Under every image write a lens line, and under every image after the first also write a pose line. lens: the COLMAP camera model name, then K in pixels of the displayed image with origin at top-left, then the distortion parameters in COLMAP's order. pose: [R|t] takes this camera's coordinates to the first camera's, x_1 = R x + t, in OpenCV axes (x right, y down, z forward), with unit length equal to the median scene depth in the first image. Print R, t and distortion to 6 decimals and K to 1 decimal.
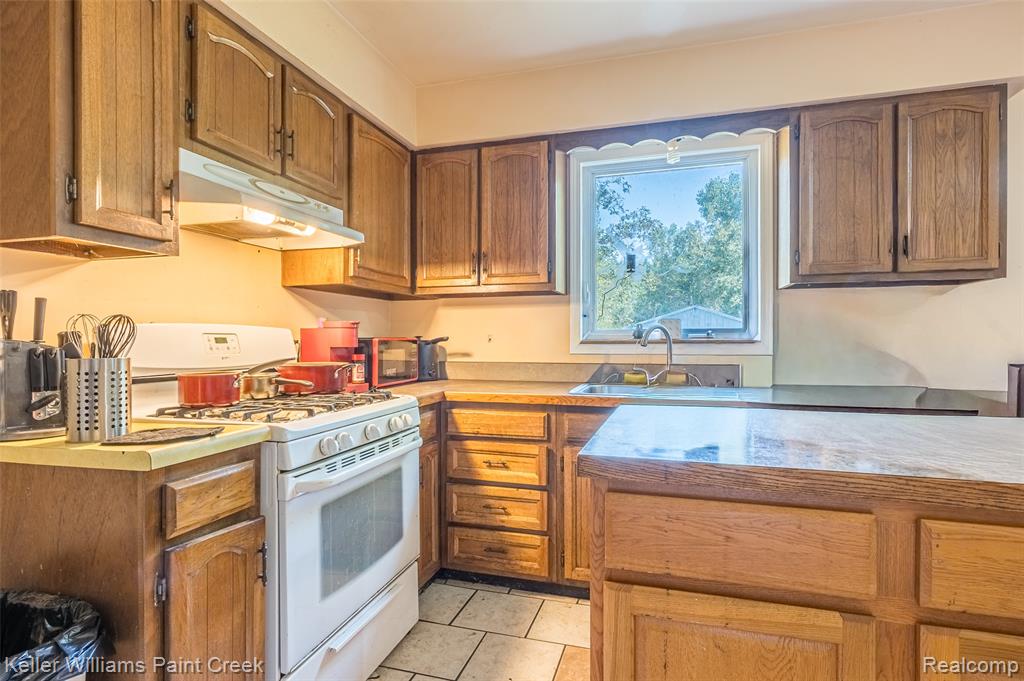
lens RADIAL K [[519.4, 0, 512.0], [0, 519.4, 340.5], [0, 0, 1]] dist [-0.002348, 0.000319]
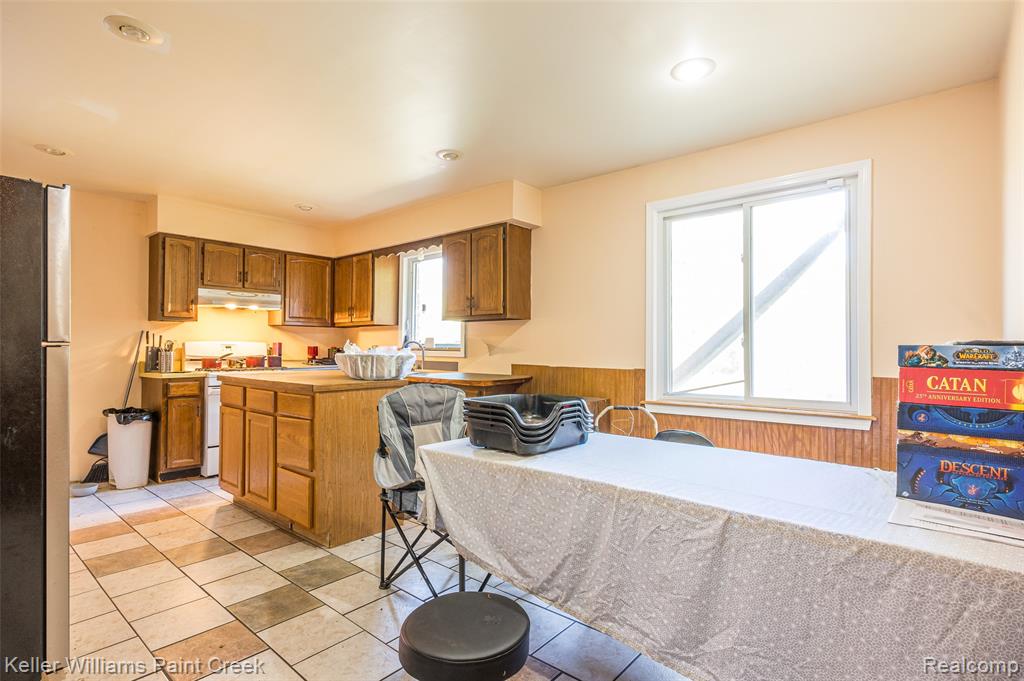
lens RADIAL K [[519.4, 0, 512.0], [0, 519.4, 340.5], [0, 0, 1]] dist [-0.002348, 0.000319]
pose [[0.905011, 0.001199, -0.425386, 2.034093], [-0.007583, 0.999883, -0.013315, -0.011869], [0.425320, 0.015276, 0.904914, -0.892939]]
